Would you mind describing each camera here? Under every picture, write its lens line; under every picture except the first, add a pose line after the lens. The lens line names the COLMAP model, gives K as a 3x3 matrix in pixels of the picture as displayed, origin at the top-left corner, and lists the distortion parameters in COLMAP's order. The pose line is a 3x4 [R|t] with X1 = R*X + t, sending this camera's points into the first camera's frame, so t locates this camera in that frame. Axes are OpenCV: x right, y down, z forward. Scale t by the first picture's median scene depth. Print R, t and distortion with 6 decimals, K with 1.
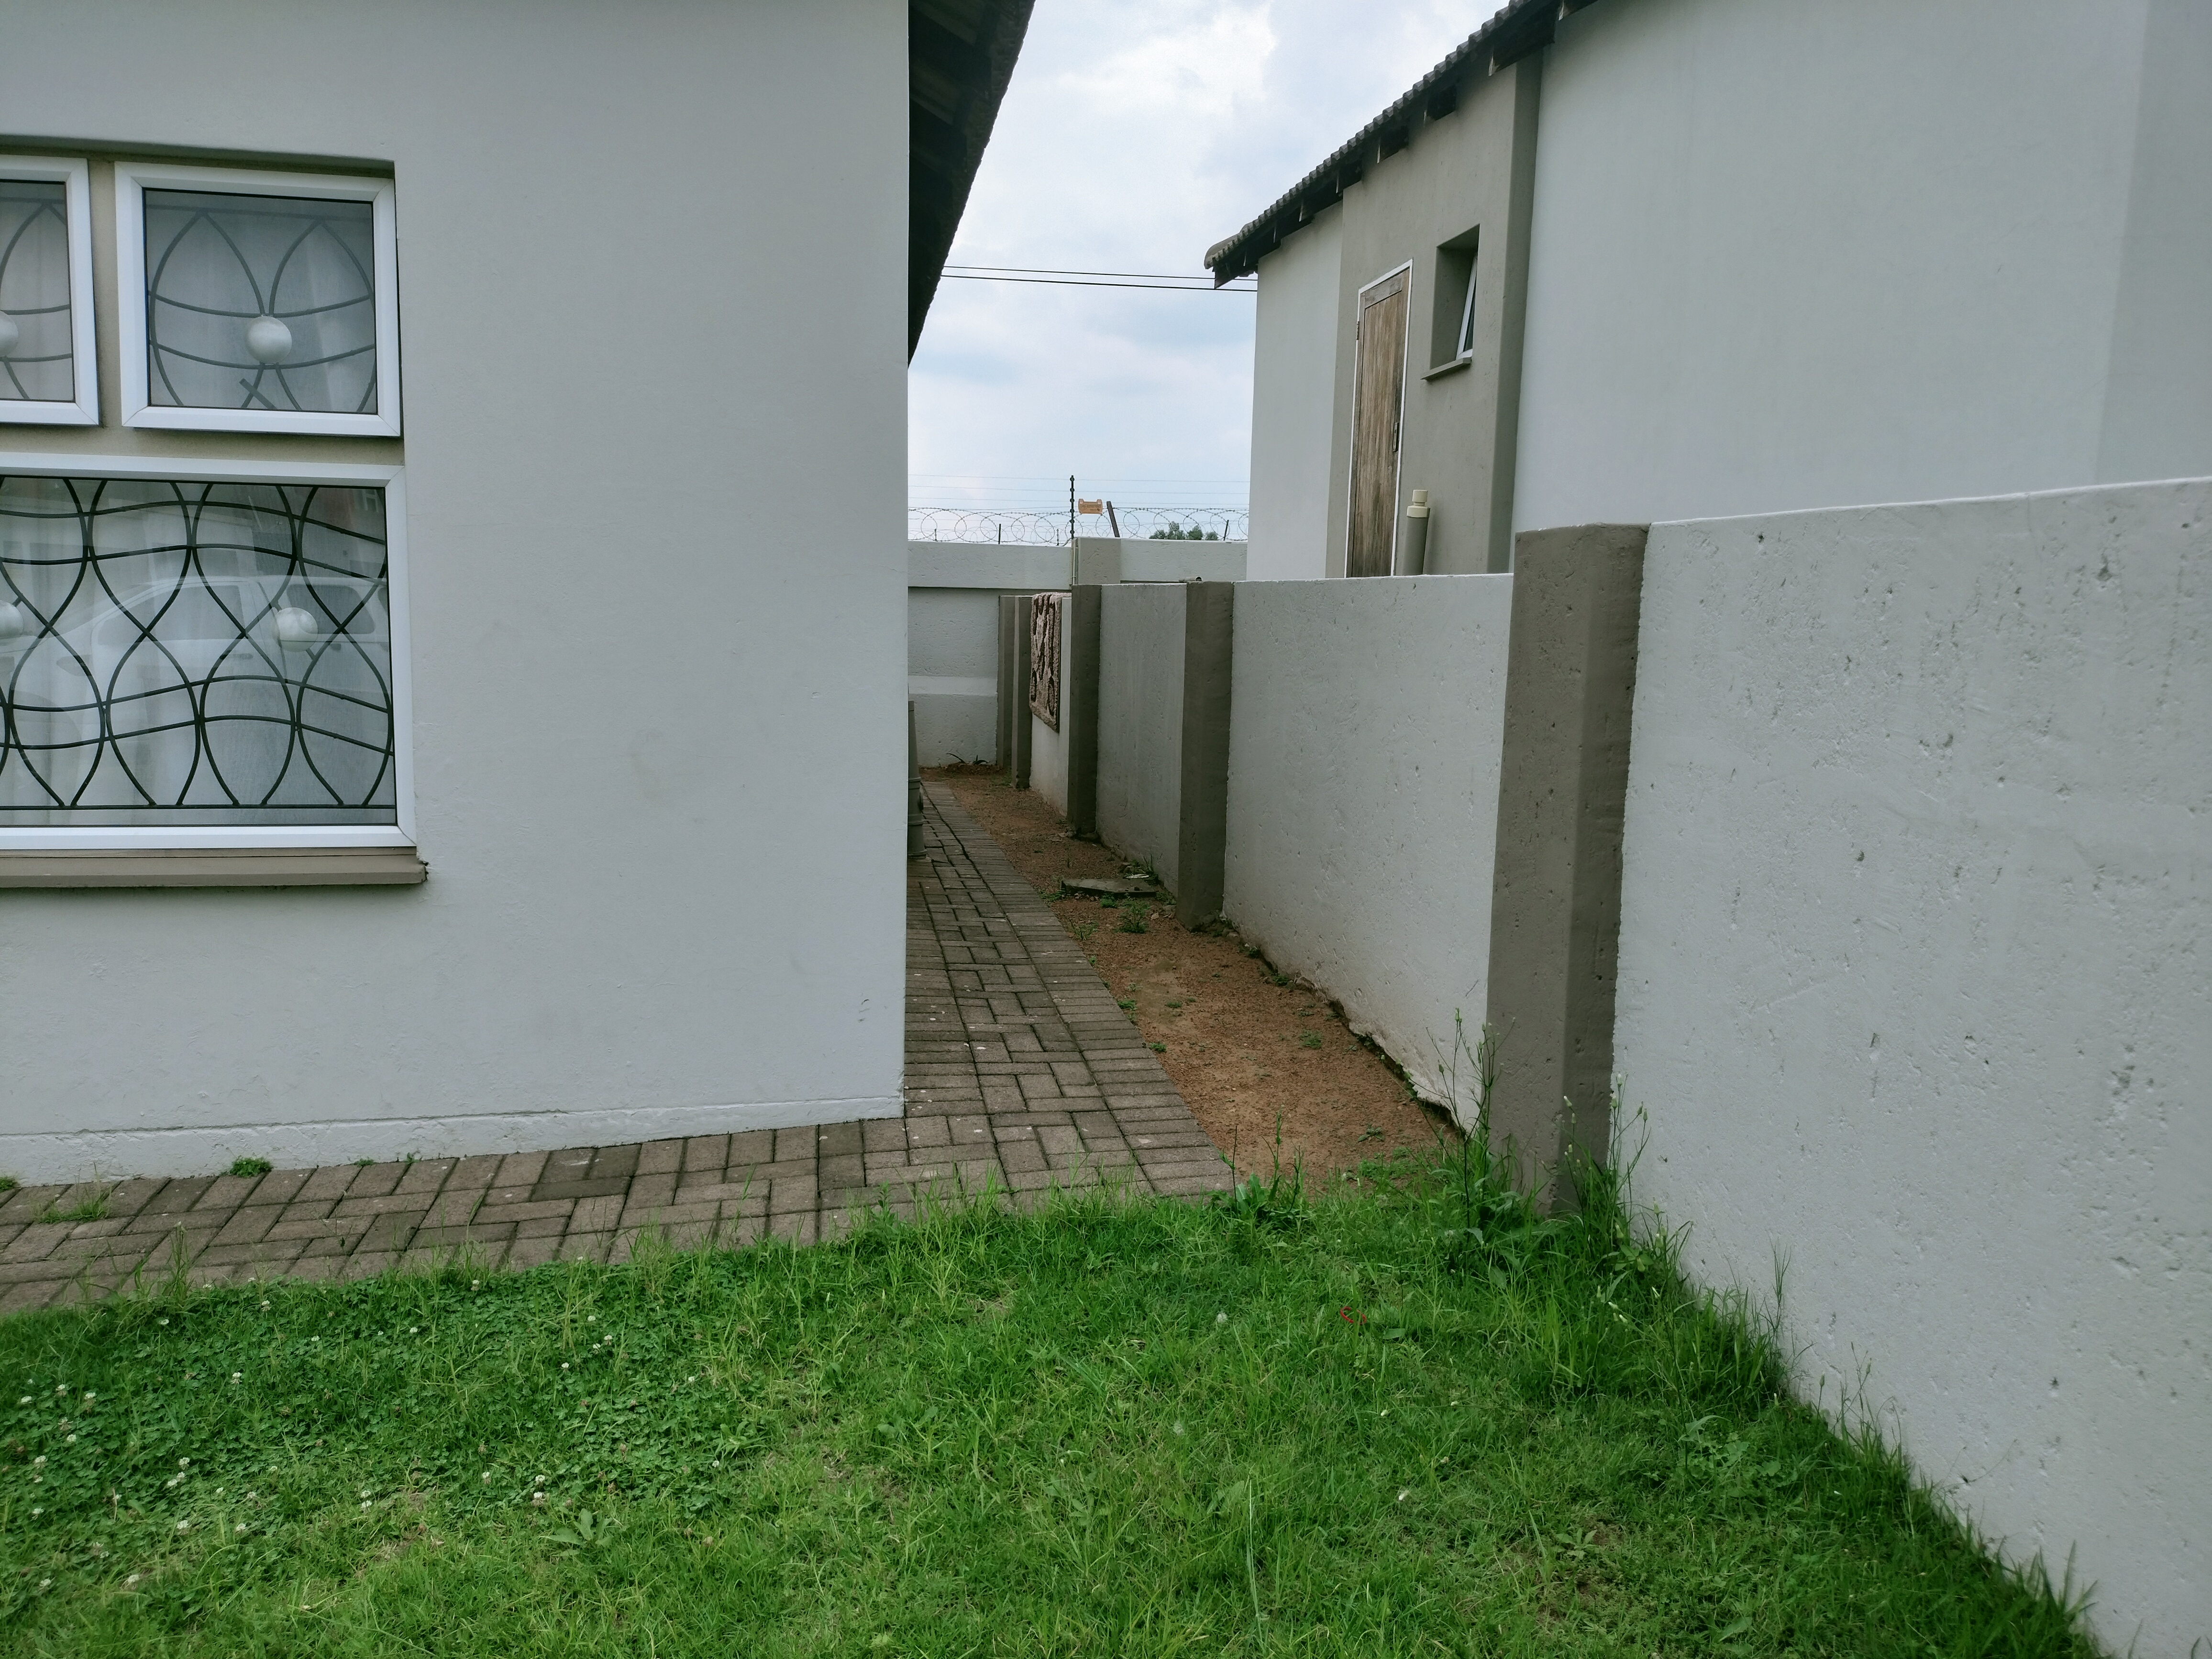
lens RADIAL K [[1620.2, 0, 1106.0], [0, 1620.2, 829.5], [0, 0, 1]] dist [0.008402, -0.020740]
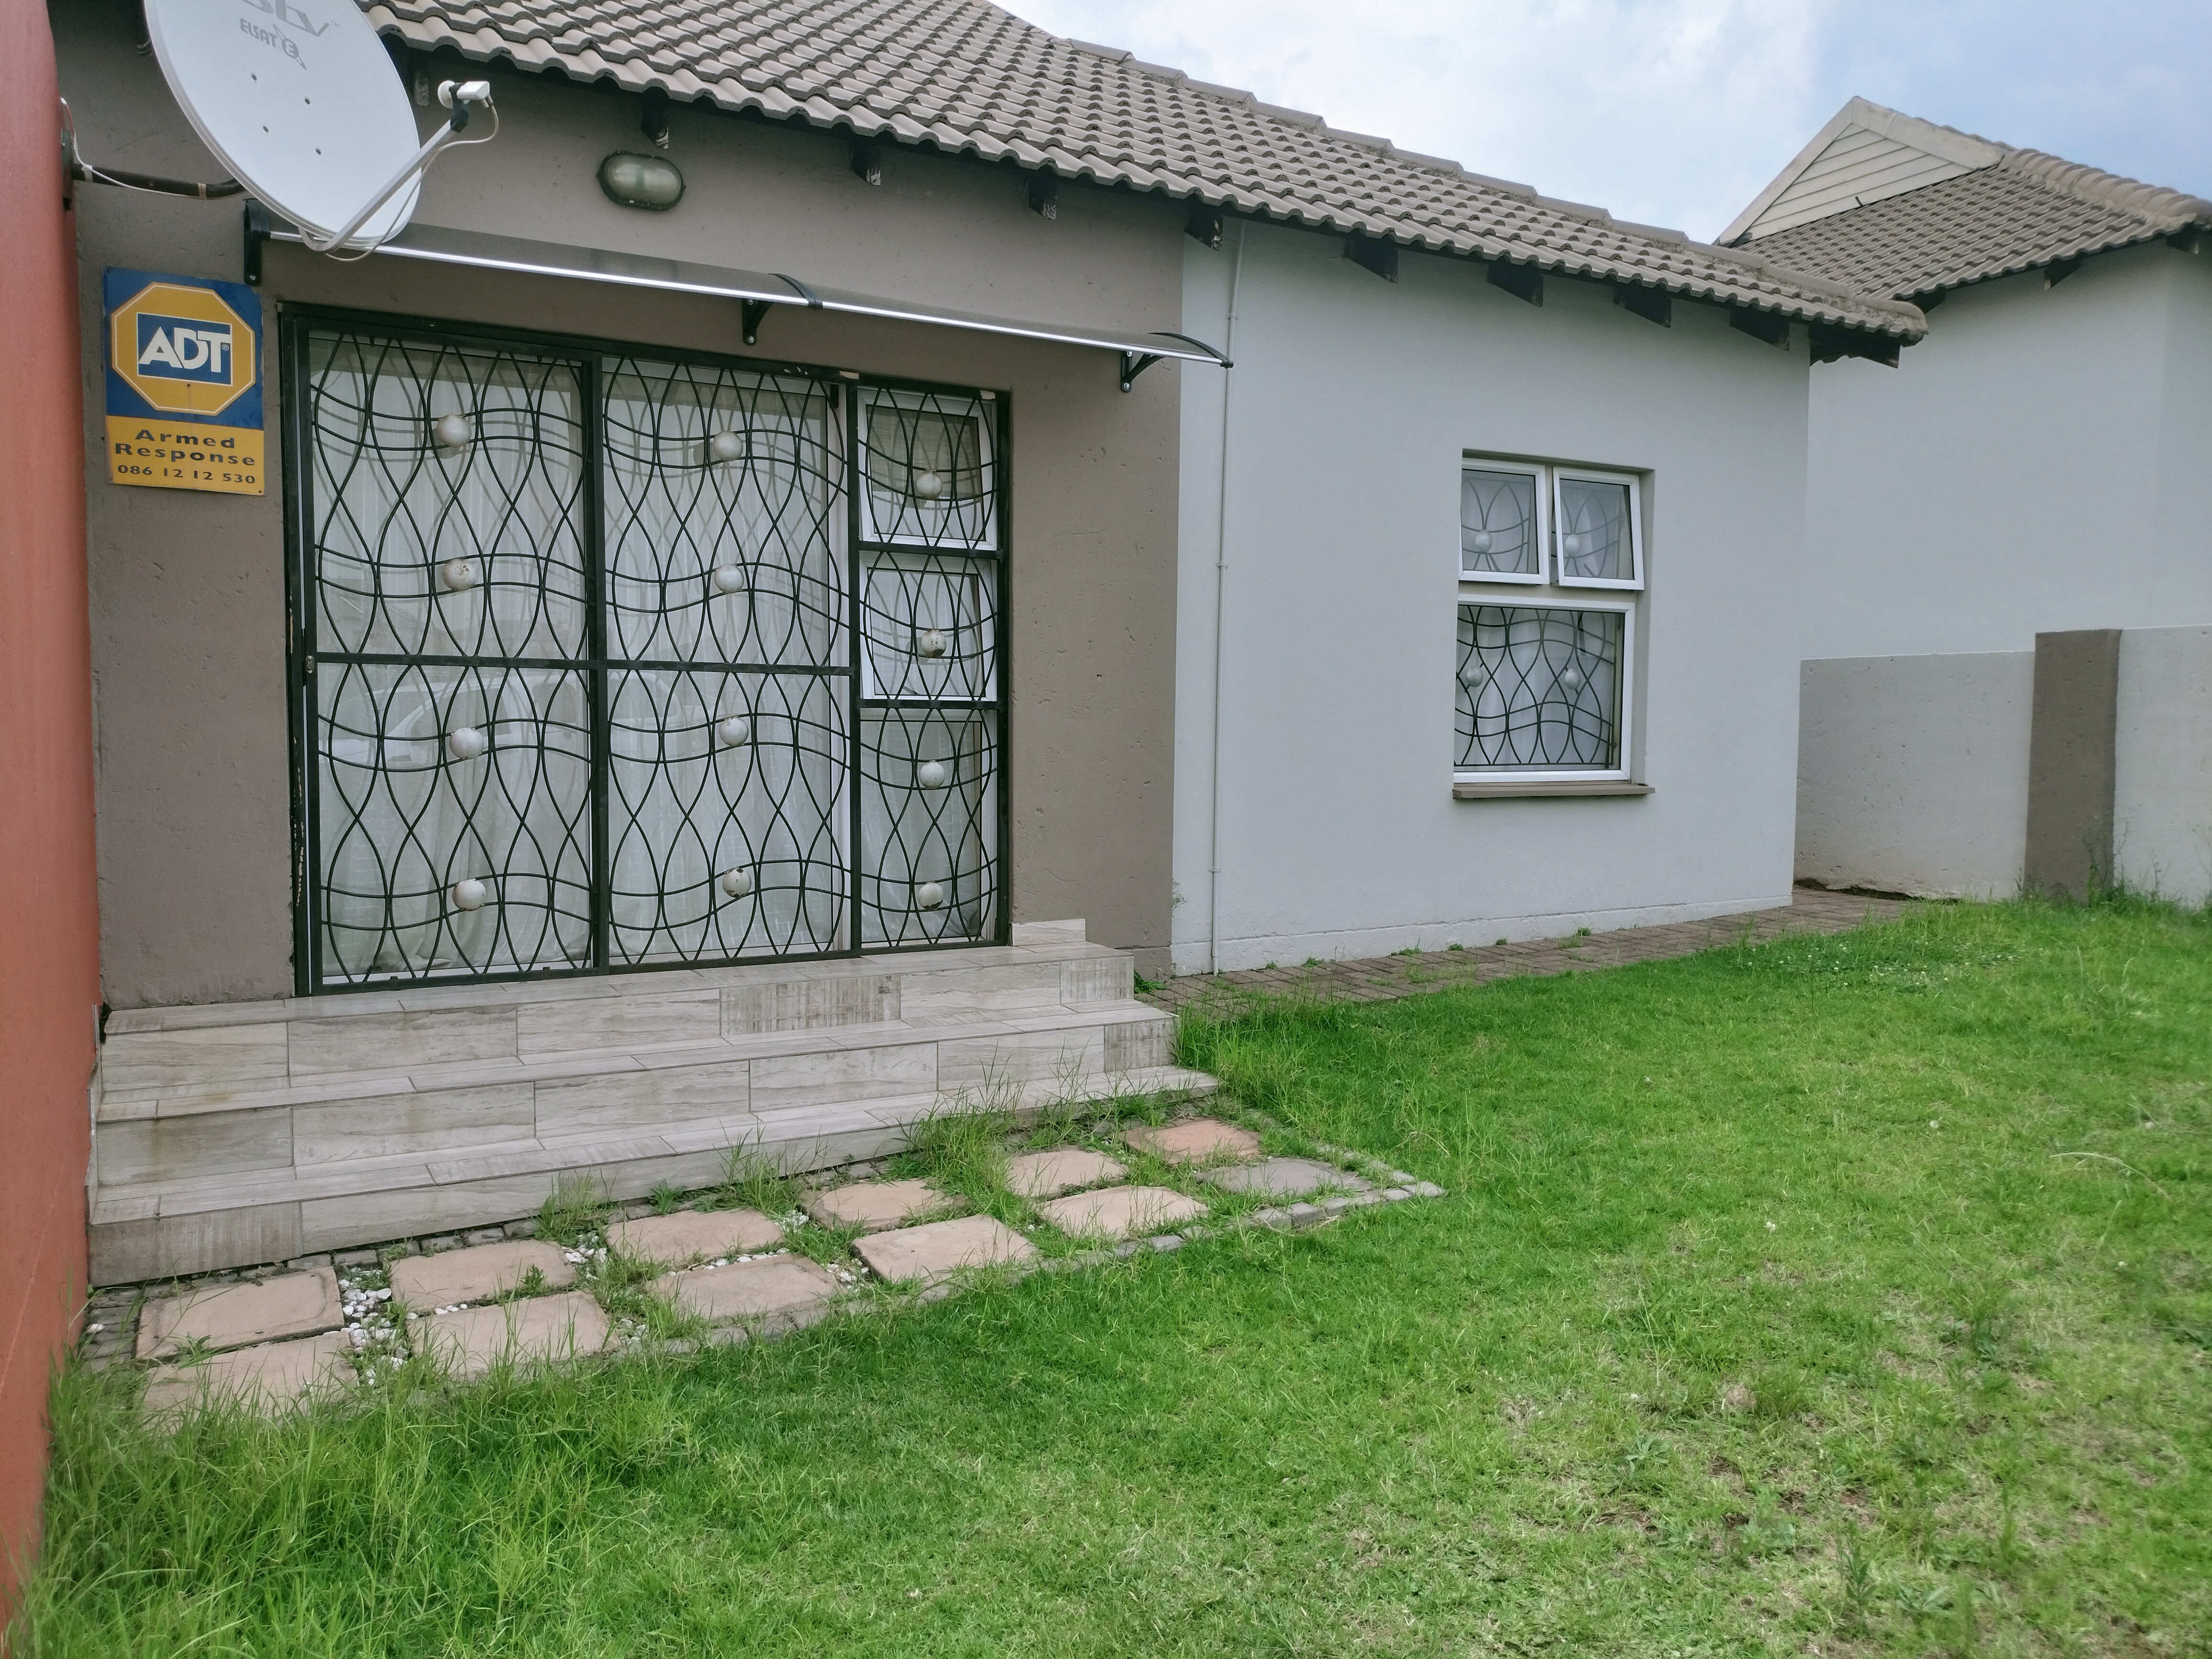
lens RADIAL K [[1624.4, 0, 1111.9], [0, 1624.4, 839.6], [0, 0, 1]] dist [0.071805, -0.110984]
pose [[0.946778, -0.039390, 0.319469, -1.824063], [0.063491, 0.995839, -0.065377, 0.193692], [-0.315565, 0.082181, 0.945339, -0.841611]]
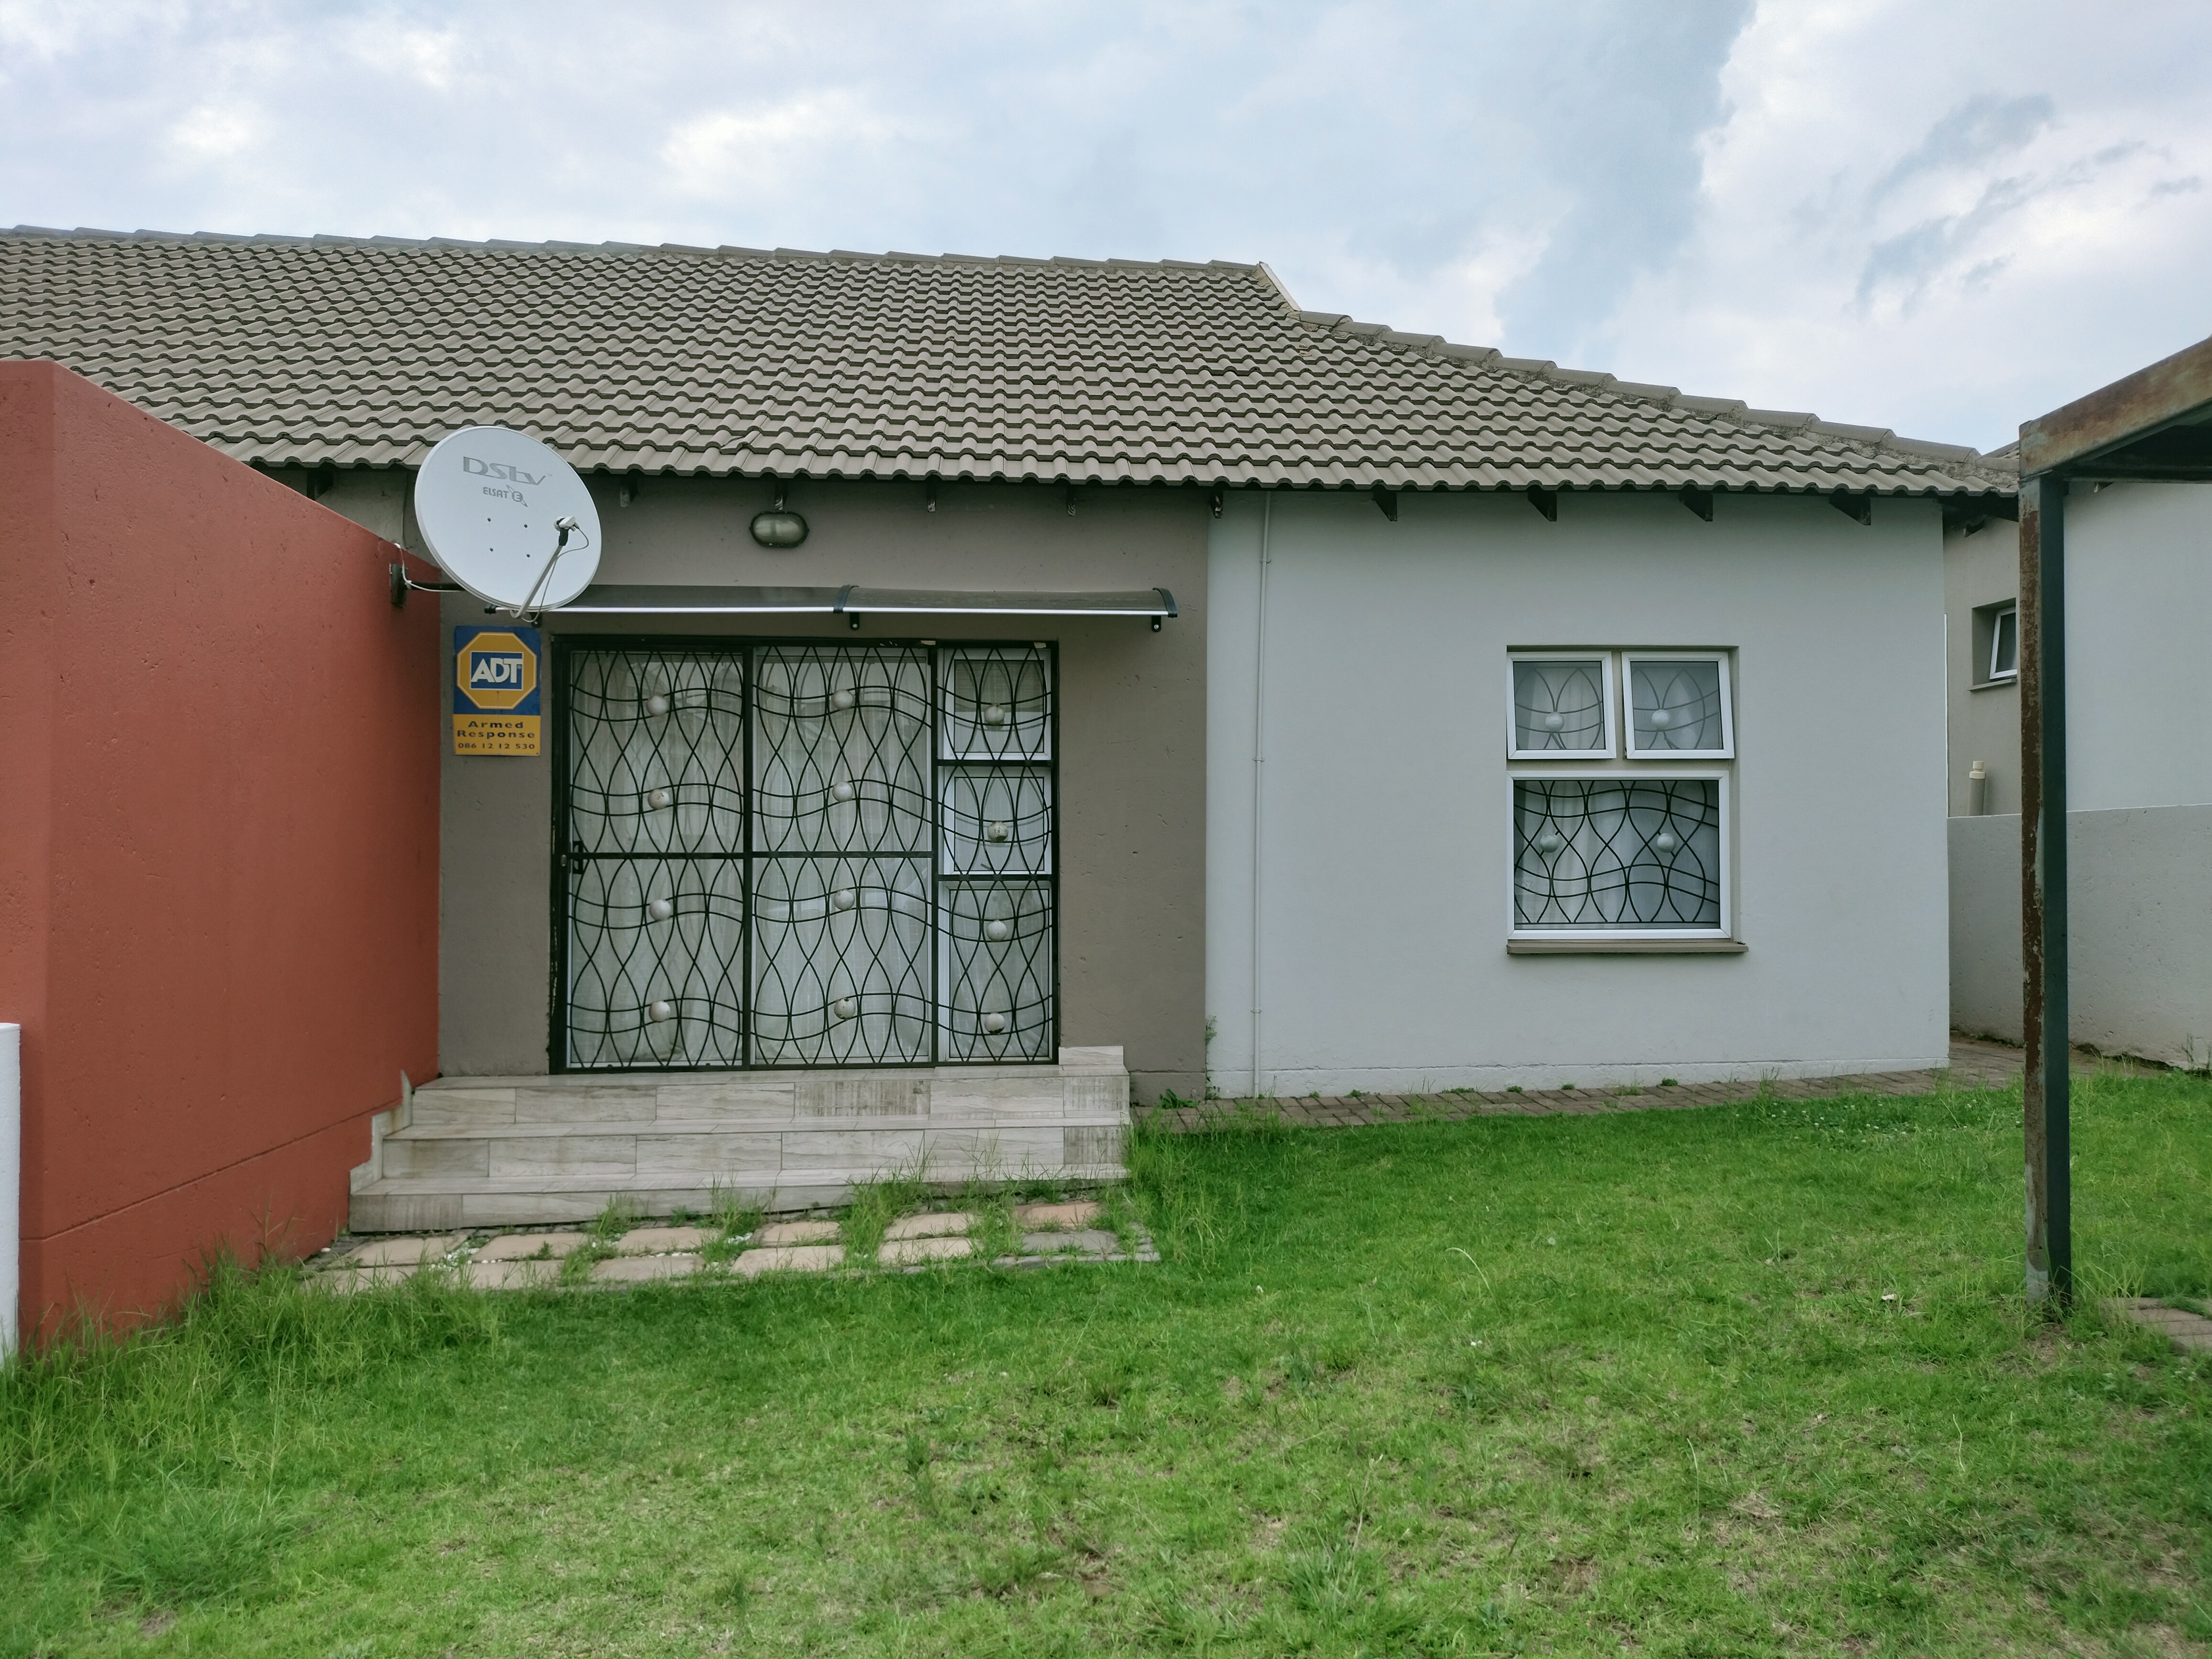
lens RADIAL K [[1624.4, 0, 1111.9], [0, 1624.4, 839.6], [0, 0, 1]] dist [0.071805, -0.110984]
pose [[0.993391, -0.029297, -0.110981, -1.052313], [0.010152, 0.985516, -0.169281, 0.259304], [0.114333, 0.167035, 0.979299, -1.371787]]
